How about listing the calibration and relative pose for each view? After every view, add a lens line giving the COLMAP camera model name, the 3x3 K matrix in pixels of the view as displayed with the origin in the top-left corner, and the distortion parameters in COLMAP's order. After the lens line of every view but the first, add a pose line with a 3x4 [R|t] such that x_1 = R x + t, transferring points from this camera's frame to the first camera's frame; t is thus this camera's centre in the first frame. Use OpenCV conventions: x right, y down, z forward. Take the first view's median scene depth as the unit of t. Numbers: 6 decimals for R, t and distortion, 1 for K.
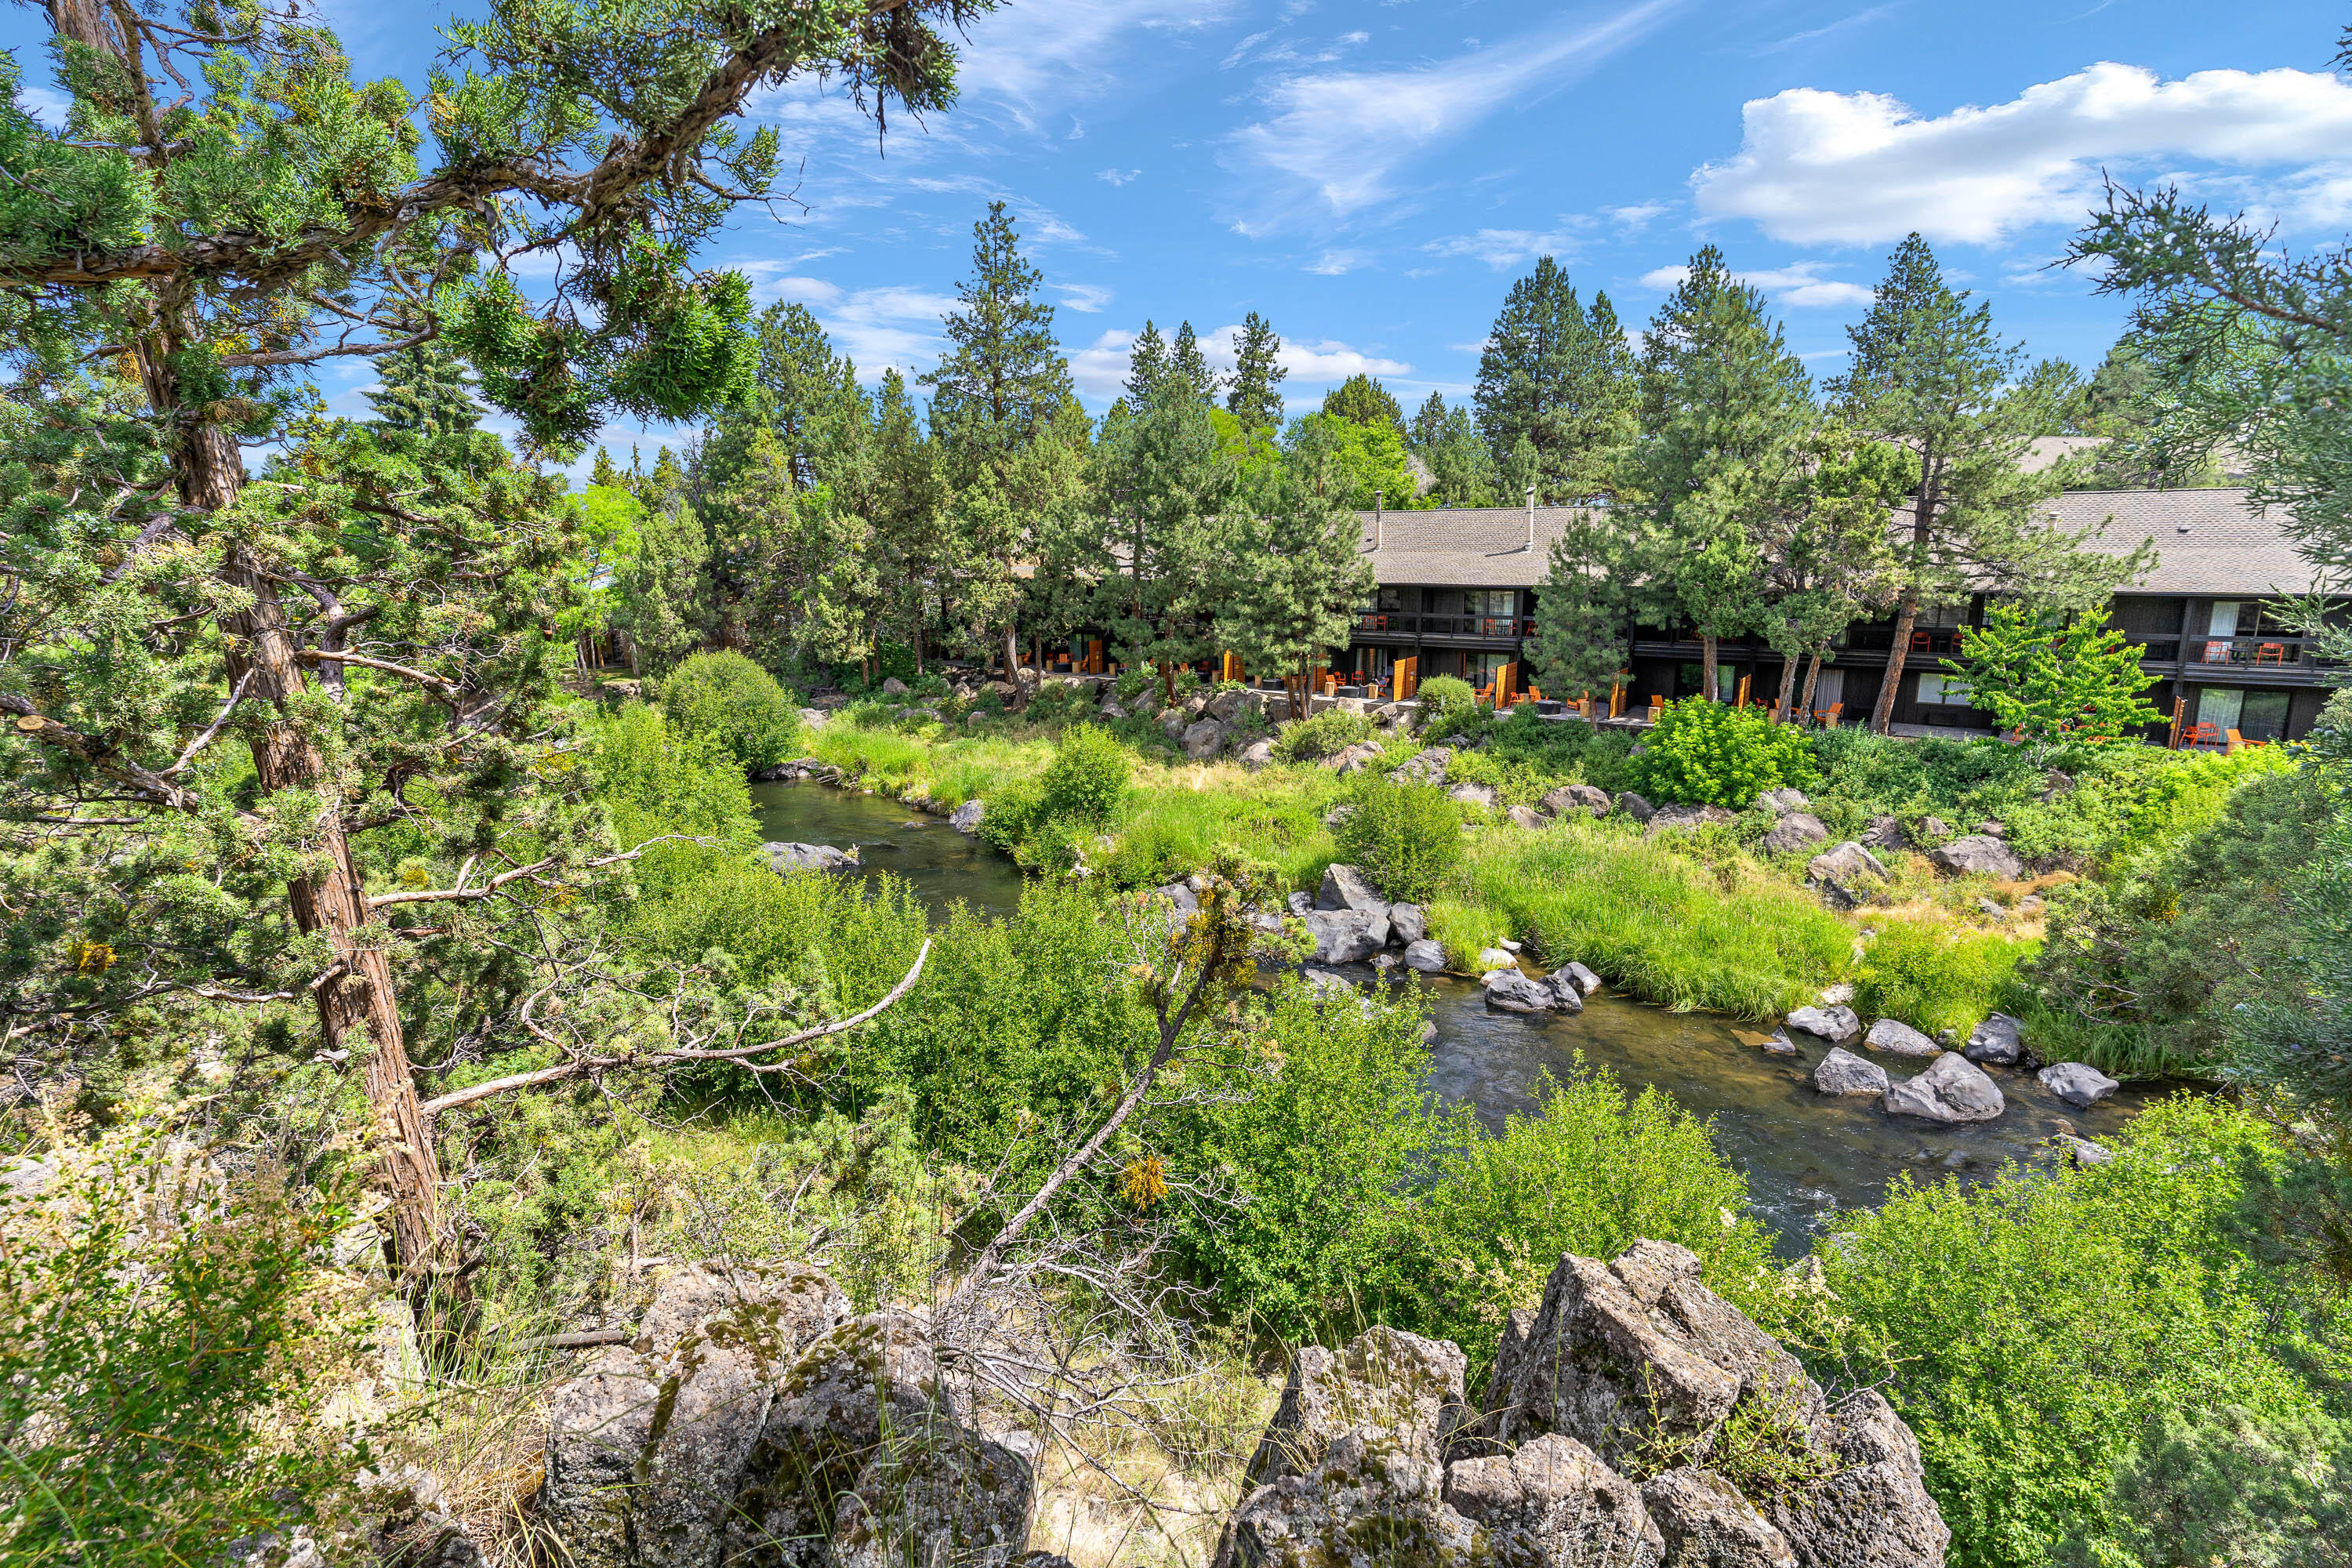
lens RADIAL K [[1132.8, 0, 1193.4], [0, 1132.8, 759.6], [0, 0, 1]] dist [0.002051, -0.000049]
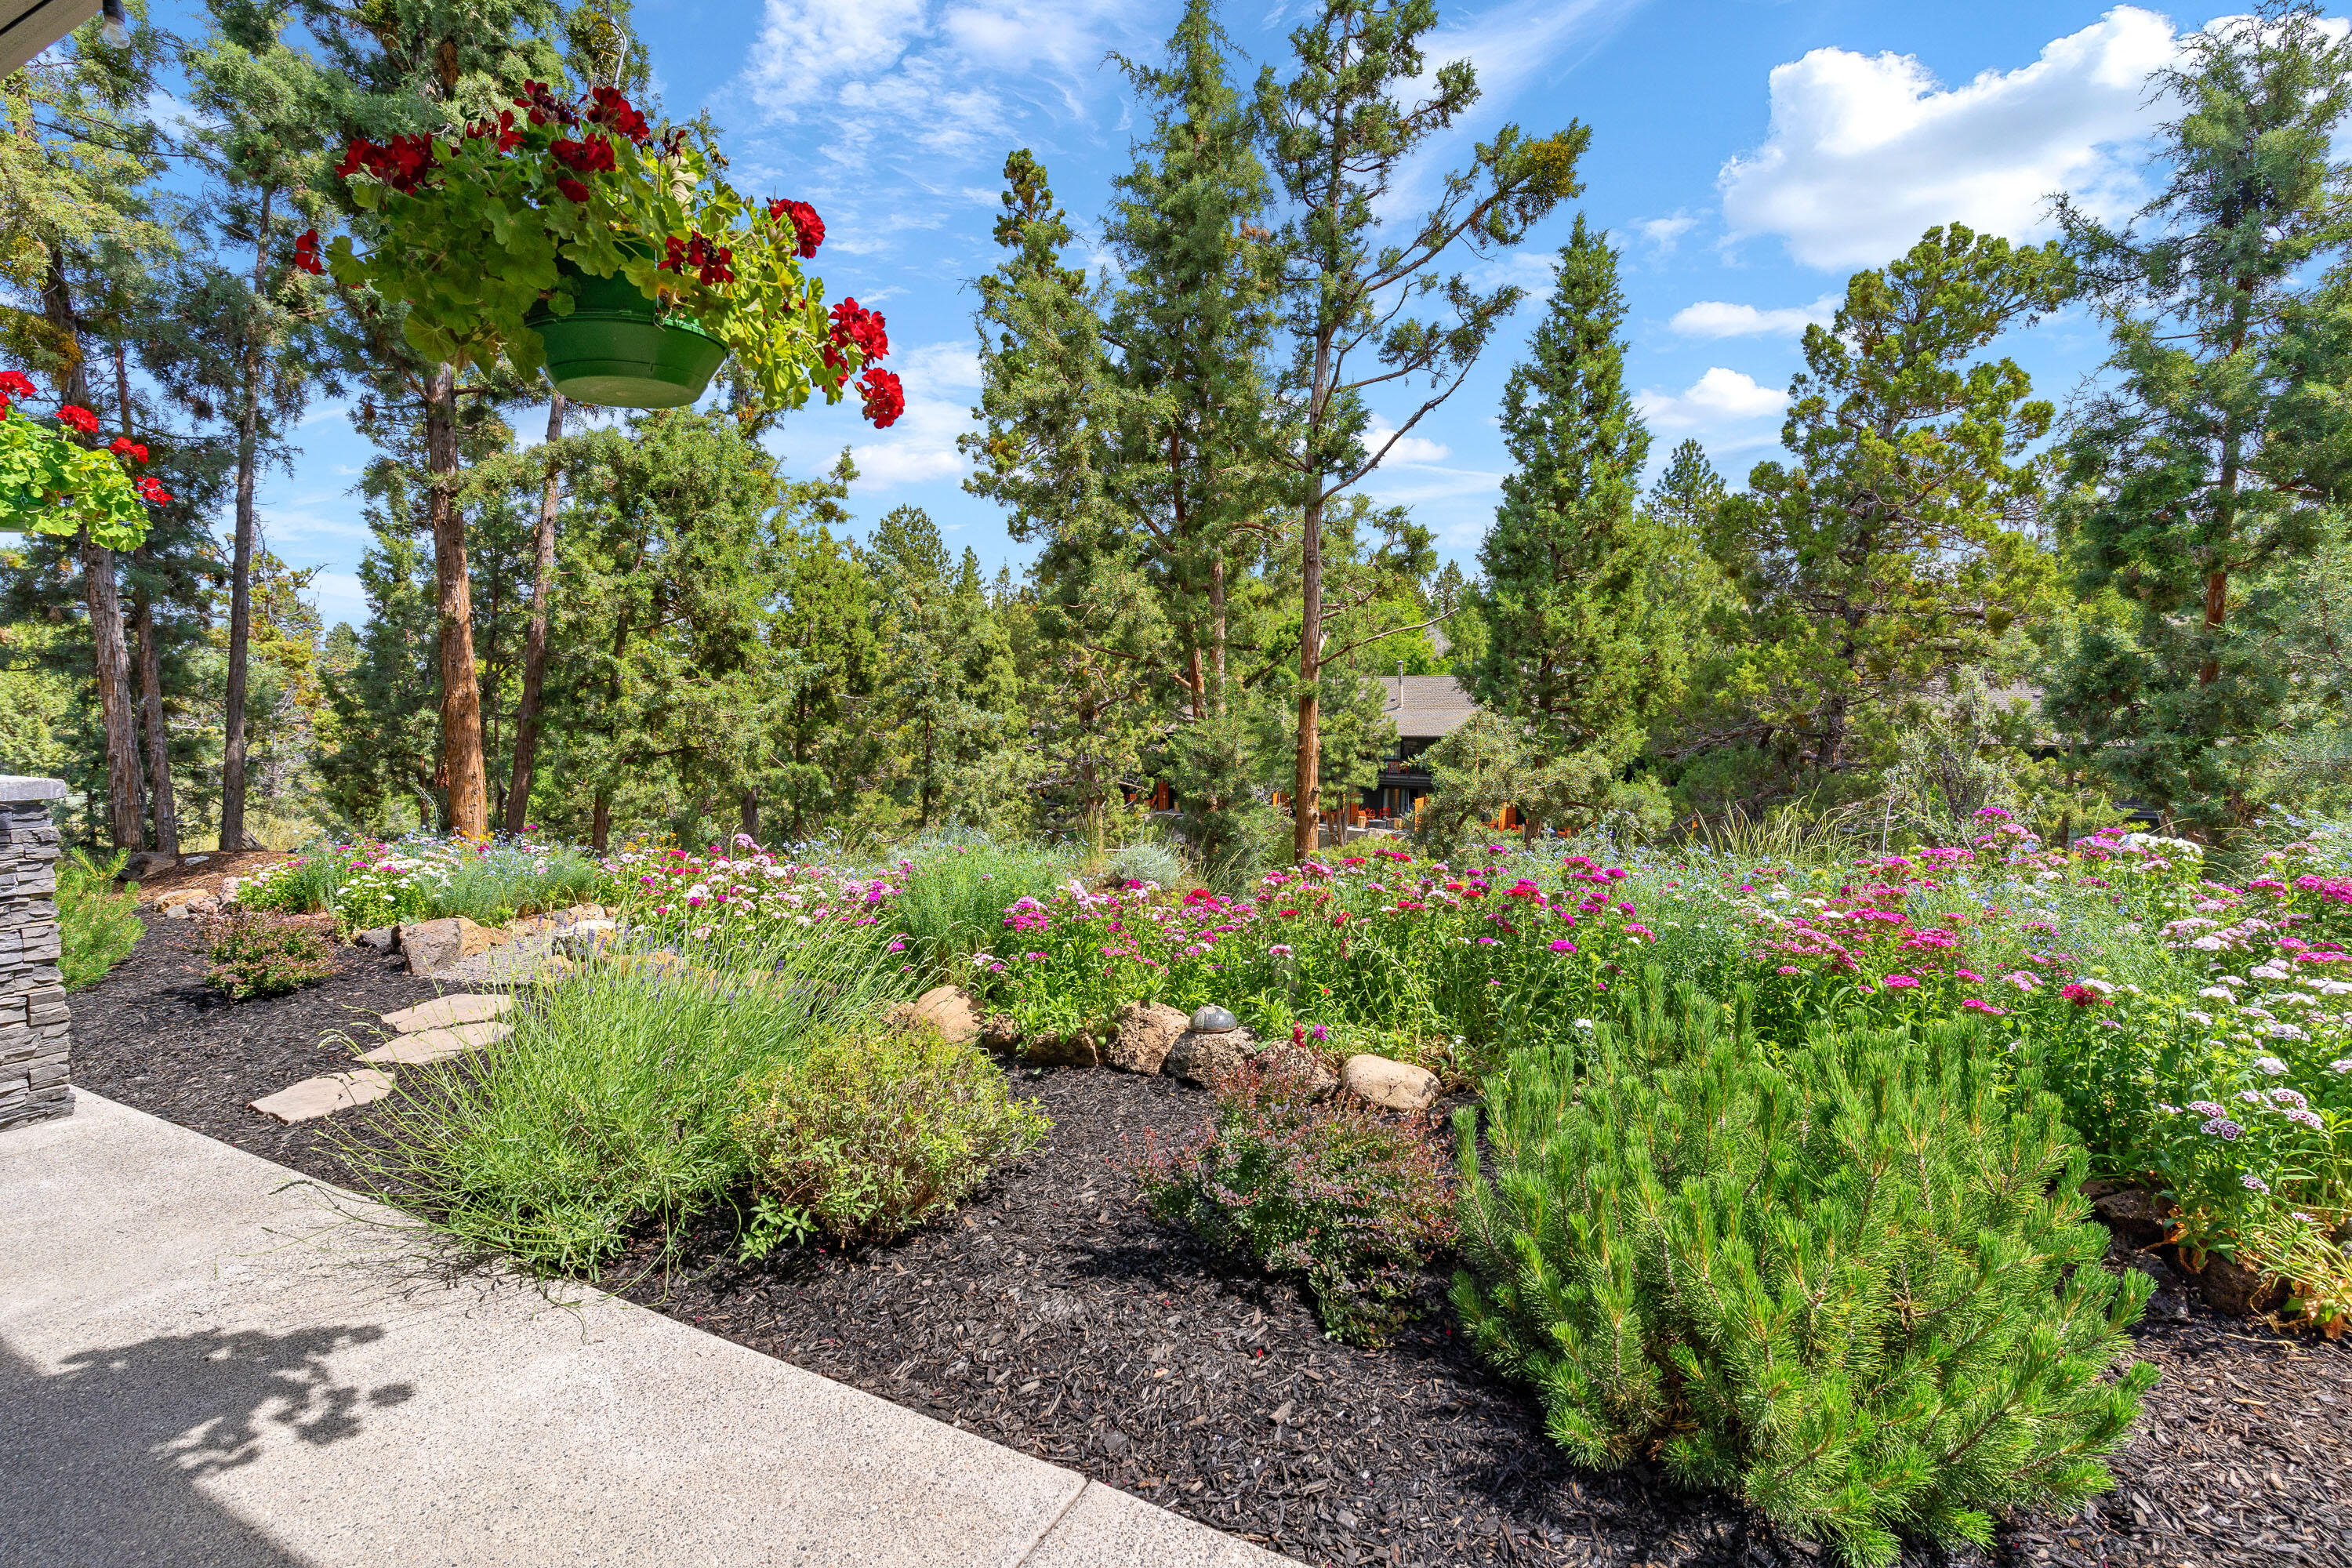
lens RADIAL K [[1110.8, 0, 1165.2], [0, 1110.8, 779.9], [0, 0, 1]] dist [0.002241, -0.000694]
pose [[0.998744, 0.001867, -0.050076, -0.033490], [-0.007234, 0.994209, -0.107220, 0.024380], [0.049586, 0.107448, 0.992973, -0.217582]]
